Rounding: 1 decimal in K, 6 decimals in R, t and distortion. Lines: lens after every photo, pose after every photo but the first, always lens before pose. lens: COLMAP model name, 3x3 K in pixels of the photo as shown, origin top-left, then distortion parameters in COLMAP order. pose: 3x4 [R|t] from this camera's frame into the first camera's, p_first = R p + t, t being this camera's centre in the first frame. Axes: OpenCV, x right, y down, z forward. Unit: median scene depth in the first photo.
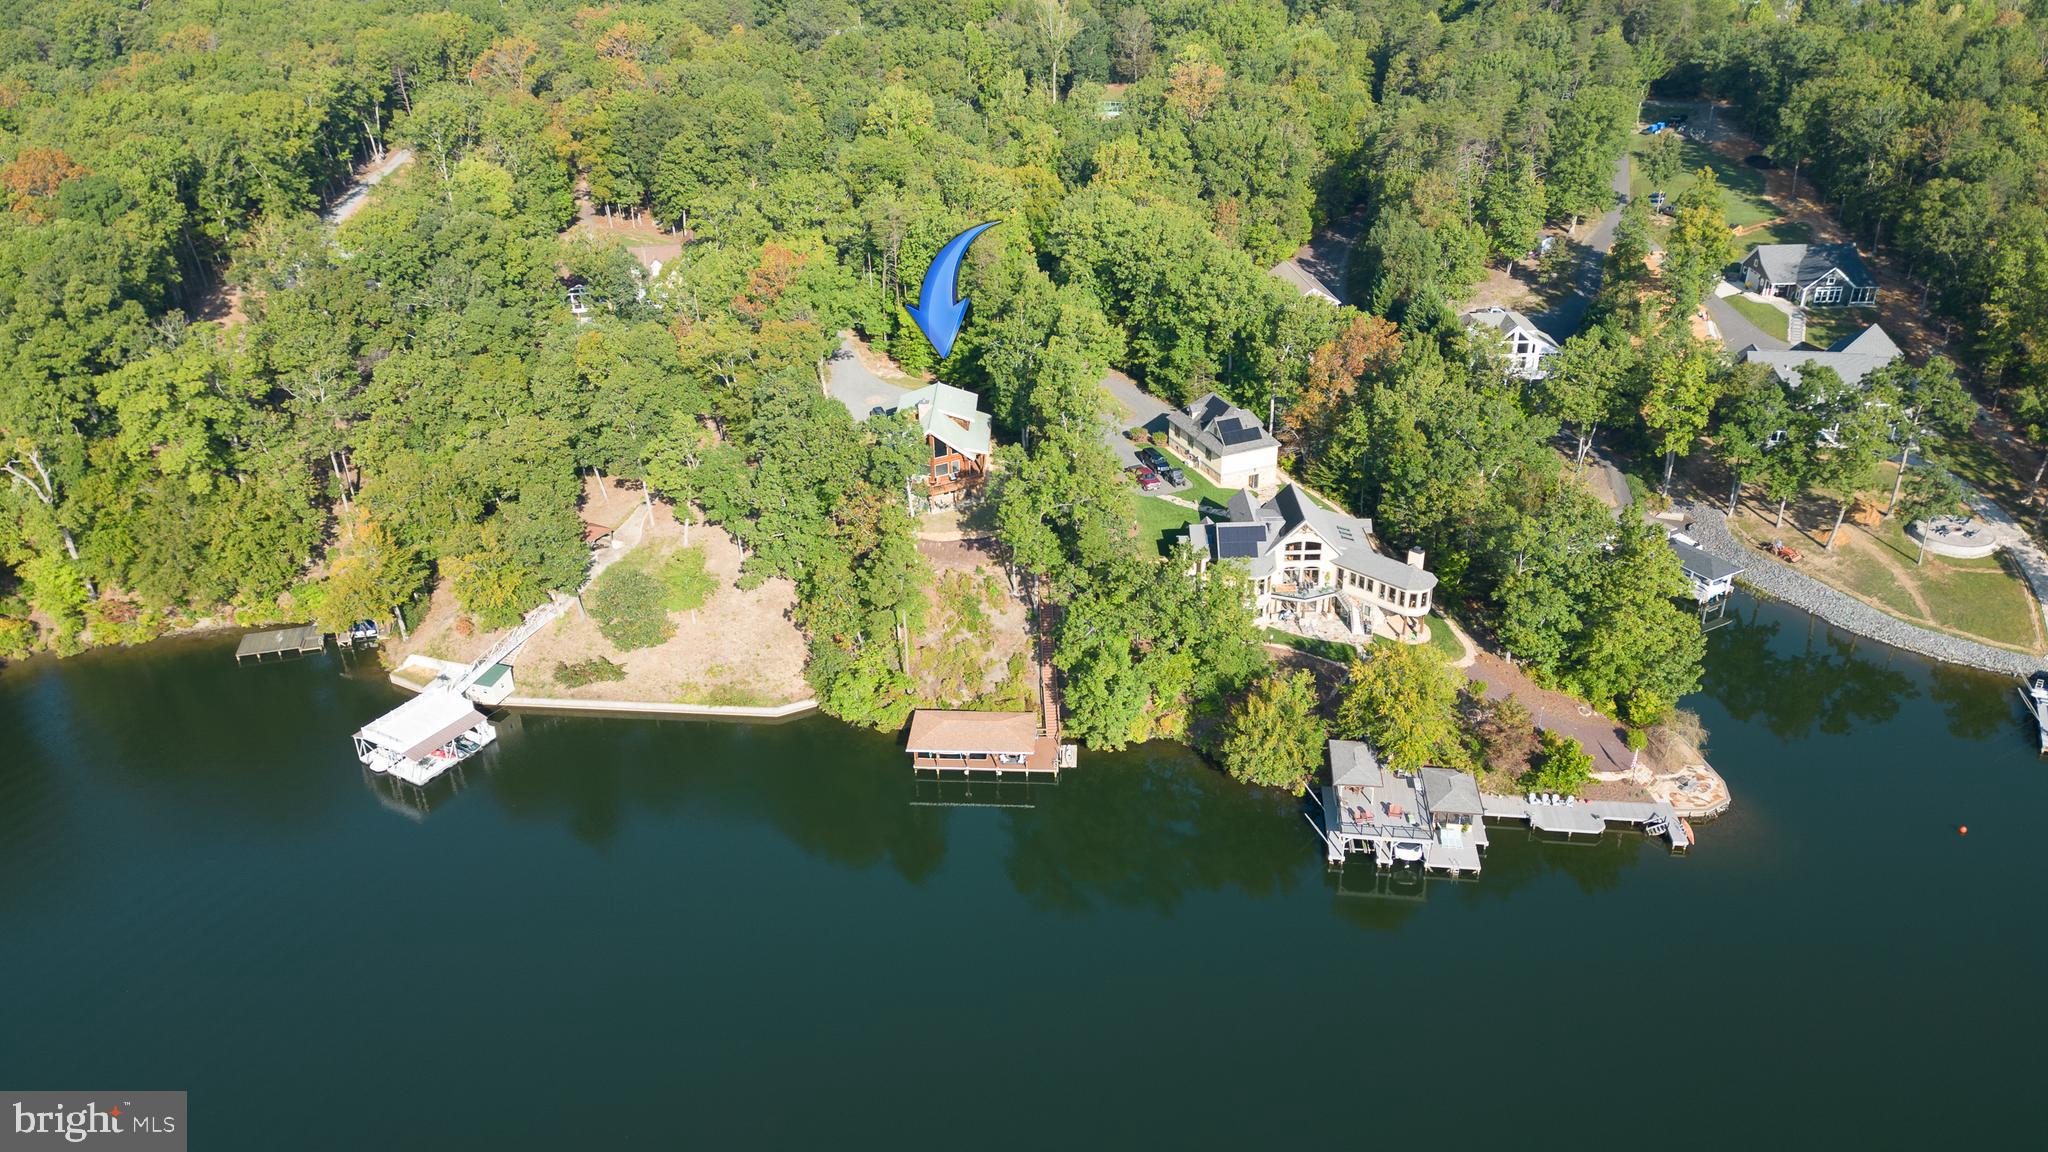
lens RADIAL K [[1453.3, 0, 977.3], [0, 1453.3, 566.7], [0, 0, 1]] dist [0.055627, -0.048915]
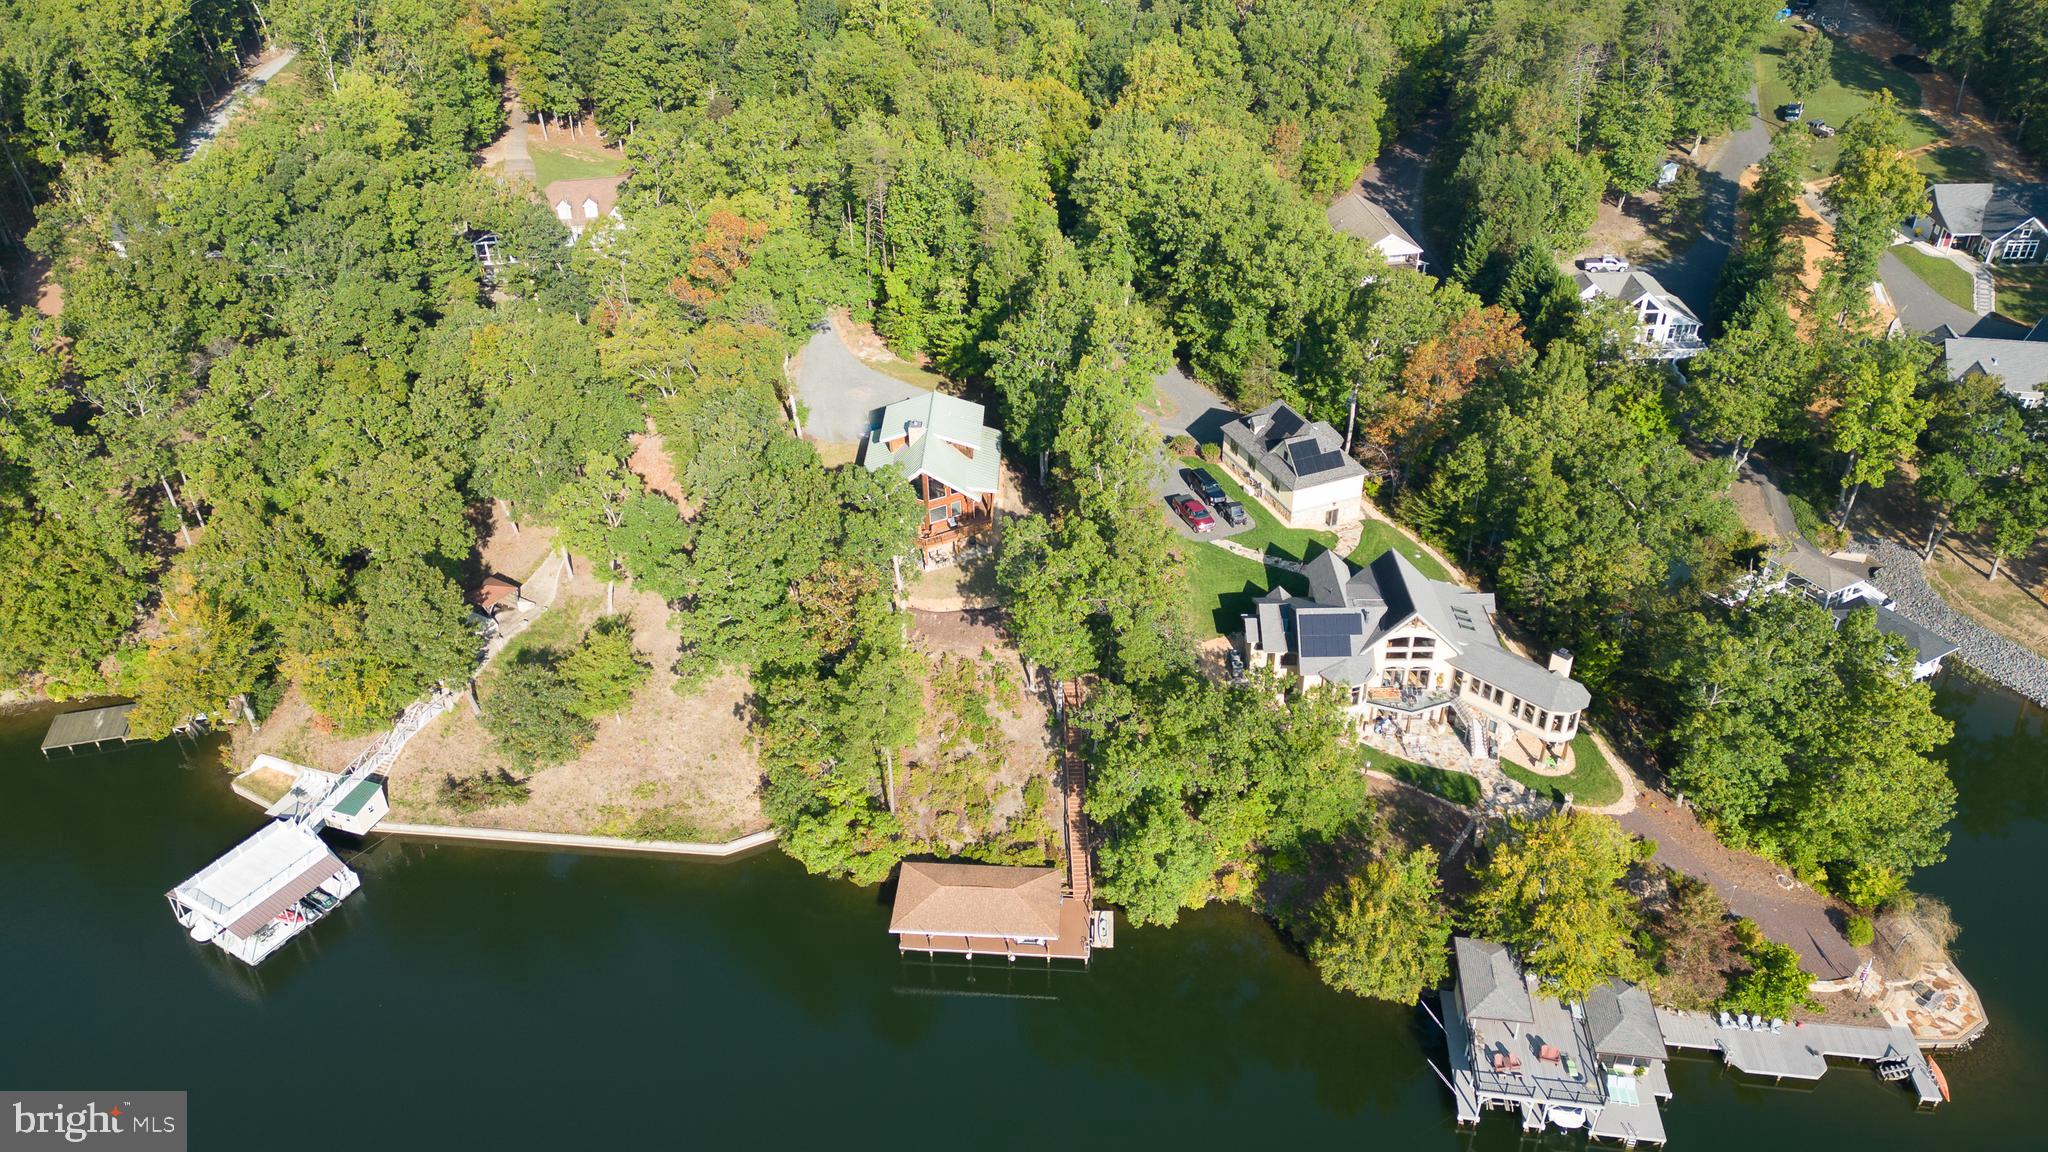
lens RADIAL K [[1453.3, 0, 977.3], [0, 1453.3, 566.7], [0, 0, 1]] dist [0.055627, -0.048915]
pose [[0.999985, 0.005178, 0.001513, -0.004661], [-0.005302, 0.995033, 0.099400, -0.122462], [-0.000990, -0.099406, 0.995046, 0.231625]]
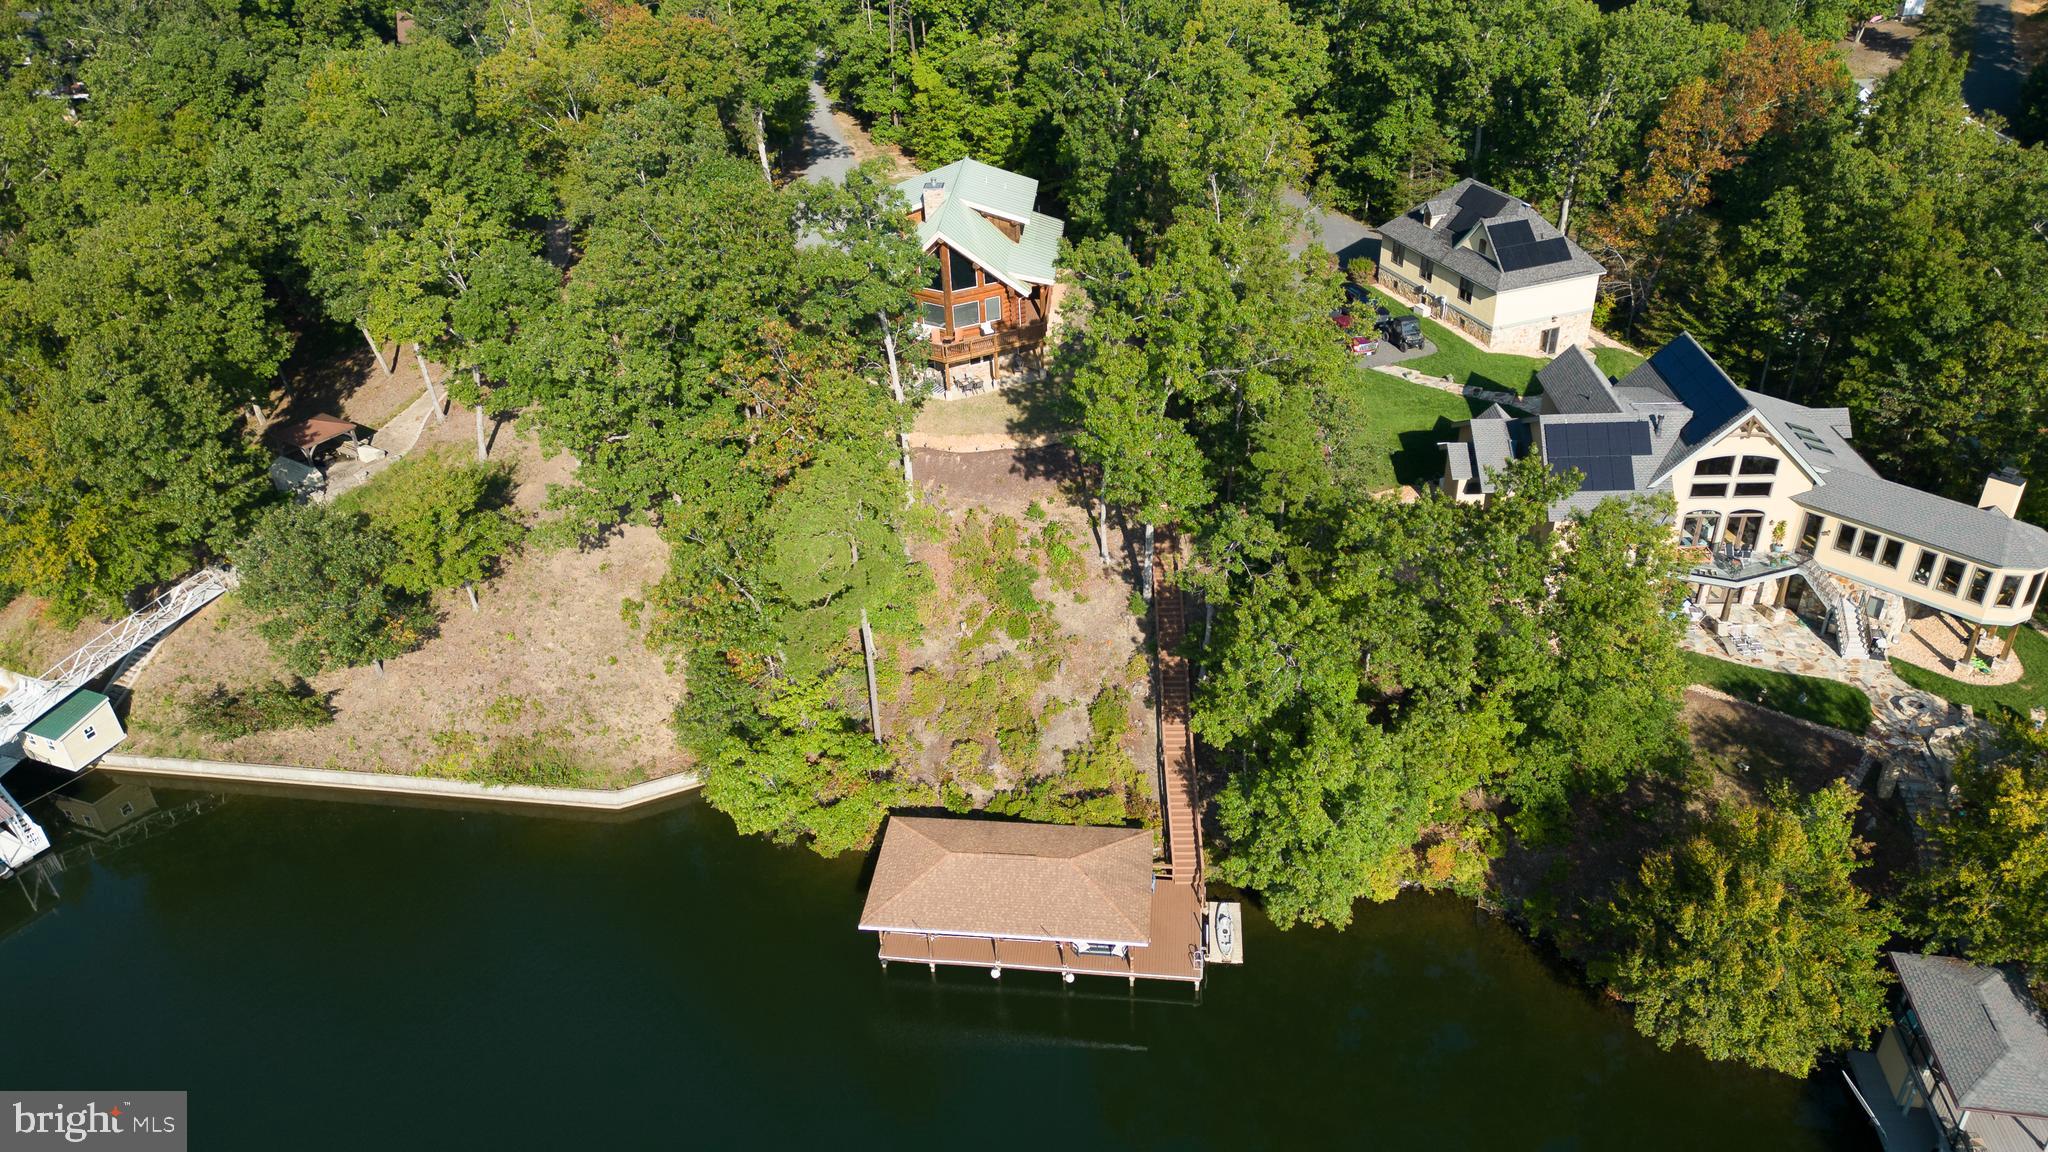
lens RADIAL K [[1397.7, 0, 982.5], [0, 1397.7, 573.7], [0, 0, 1]] dist [0.043359, -0.046178]
pose [[0.998590, 0.008322, -0.052436, 0.009076], [-0.004491, 0.997339, 0.072771, -0.010933], [0.052902, -0.072433, 0.995969, 0.516298]]
